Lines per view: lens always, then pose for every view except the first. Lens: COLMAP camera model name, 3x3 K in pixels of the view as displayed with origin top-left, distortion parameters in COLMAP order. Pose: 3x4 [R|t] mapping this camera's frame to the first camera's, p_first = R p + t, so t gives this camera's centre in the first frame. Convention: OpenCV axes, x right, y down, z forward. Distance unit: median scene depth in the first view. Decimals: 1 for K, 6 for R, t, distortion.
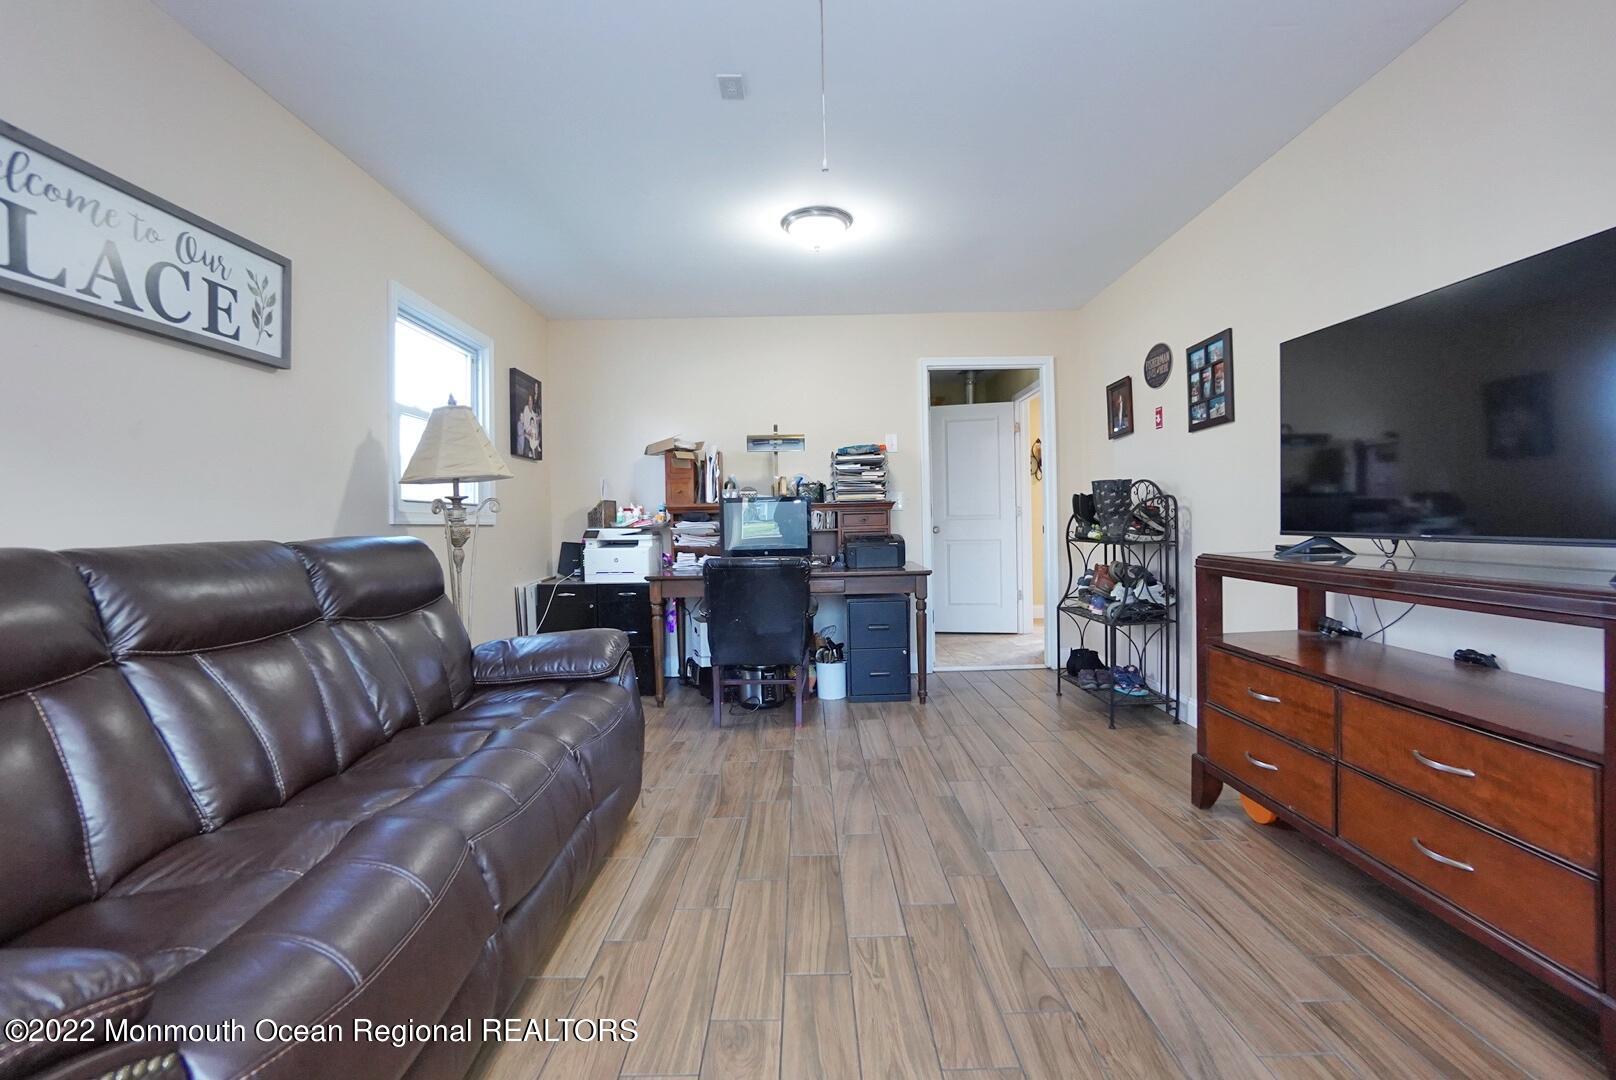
lens RADIAL K [[714.8, 0, 809.2], [0, 714.8, 524.8], [0, 0, 1]] dist [-0.062490, 0.021260]
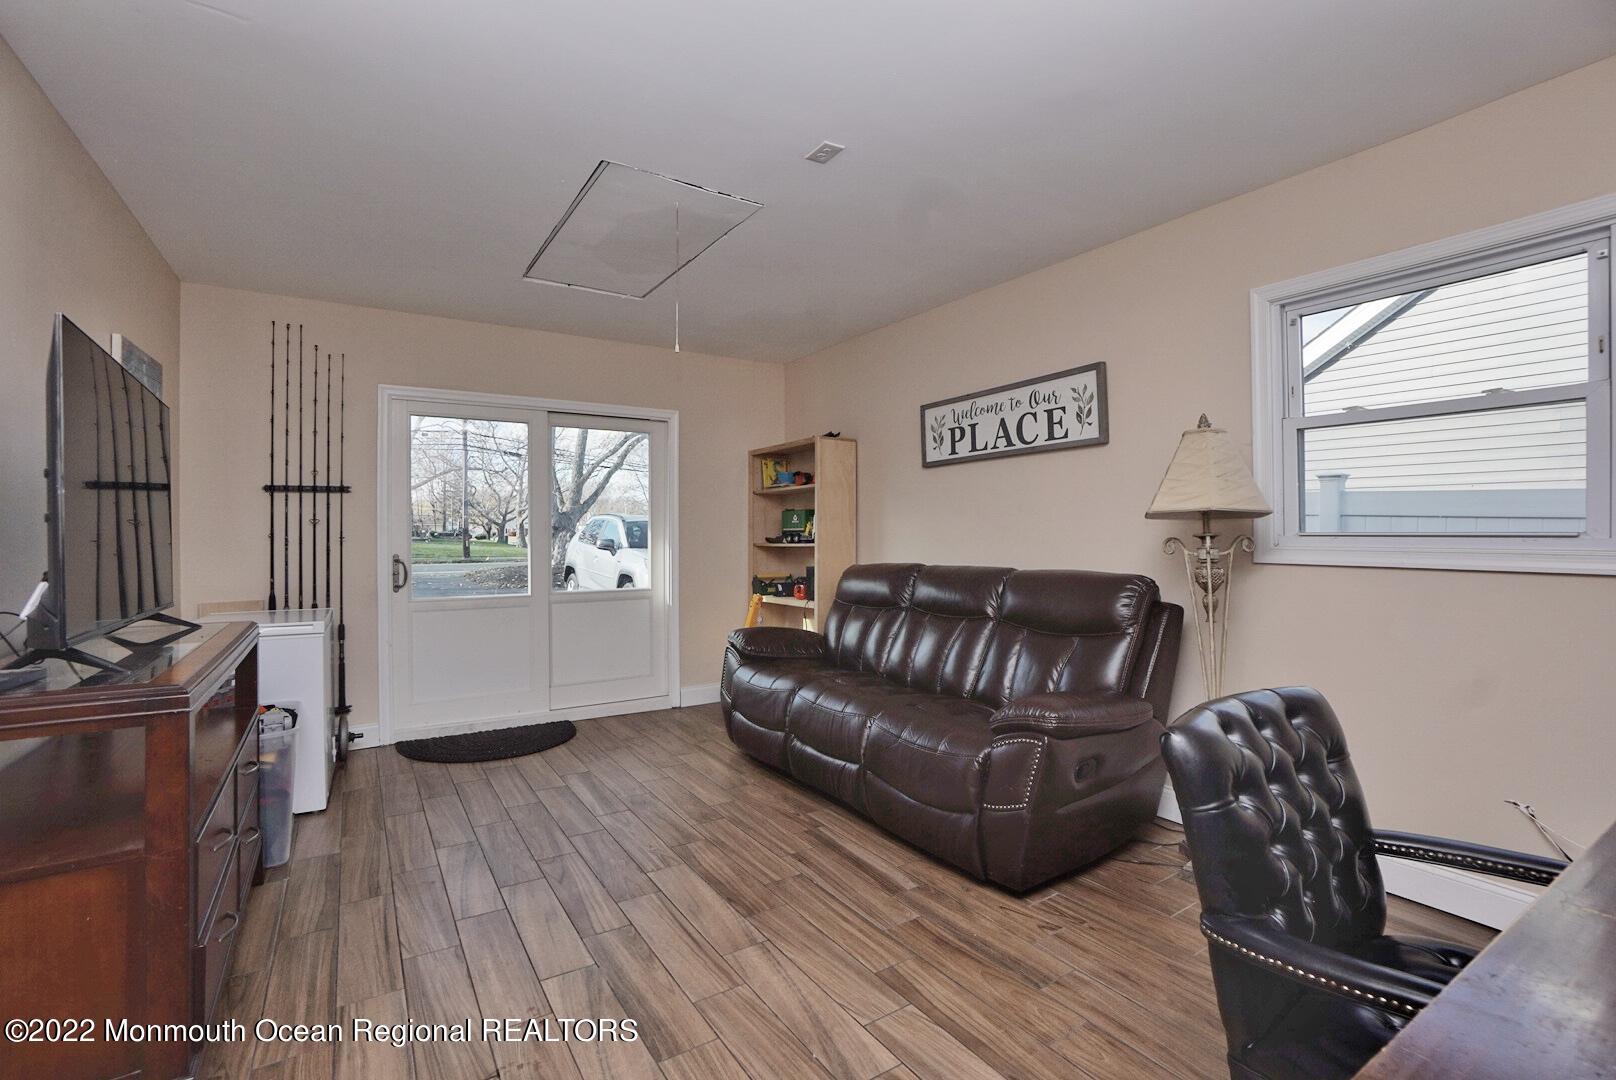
lens RADIAL K [[714.8, 0, 805.4], [0, 714.8, 542.3], [0, 0, 1]] dist [-0.062490, 0.021260]
pose [[-0.842777, 0.028929, -0.537485, 0.510122], [0.018921, 0.999530, 0.024130, -0.081715], [0.537930, 0.010167, -0.842928, 1.977786]]
